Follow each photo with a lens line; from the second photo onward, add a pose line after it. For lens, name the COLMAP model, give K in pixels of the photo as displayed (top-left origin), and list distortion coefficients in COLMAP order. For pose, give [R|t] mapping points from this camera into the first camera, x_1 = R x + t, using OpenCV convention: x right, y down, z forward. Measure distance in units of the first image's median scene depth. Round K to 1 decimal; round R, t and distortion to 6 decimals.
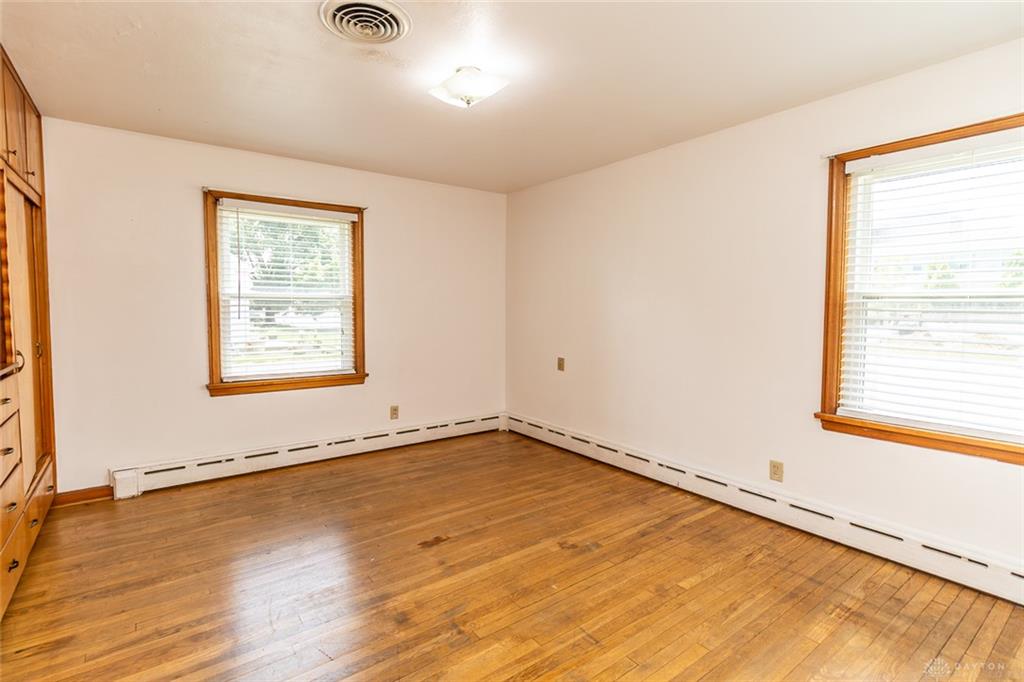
lens RADIAL K [[480.8, 0, 509.4], [0, 480.8, 332.0], [0, 0, 1]] dist [0.000363, -0.000168]
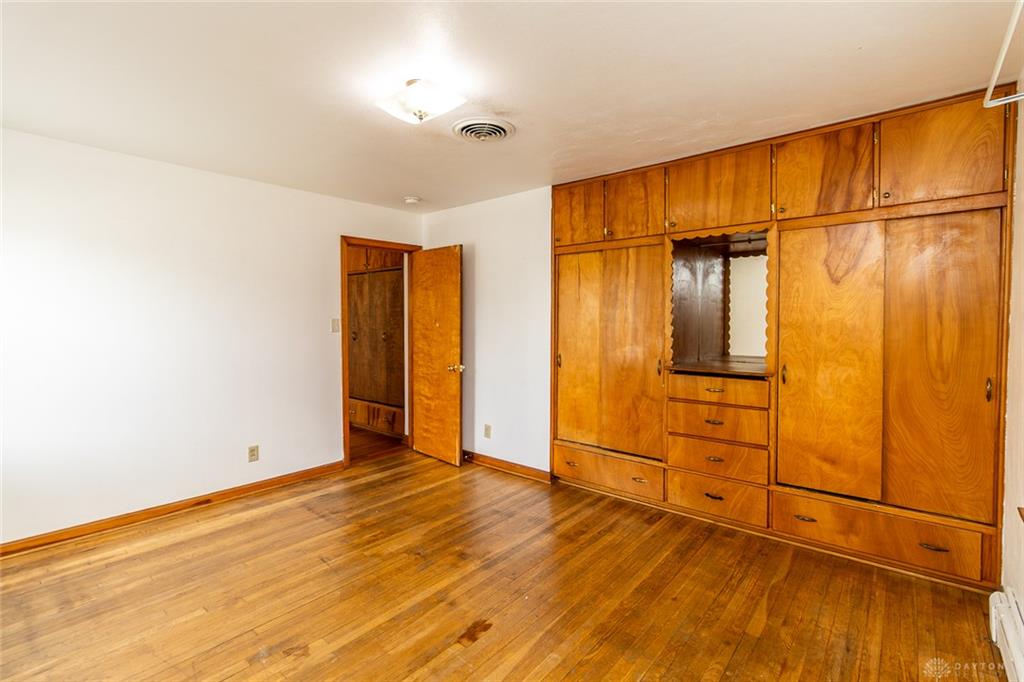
lens RADIAL K [[480.8, 0, 509.4], [0, 480.8, 332.0], [0, 0, 1]] dist [0.000363, -0.000168]
pose [[-0.976460, 0.003807, -0.215663, -0.050328], [-0.015483, 0.996028, 0.087687, -0.146869], [0.215141, 0.088962, -0.972523, 2.008218]]
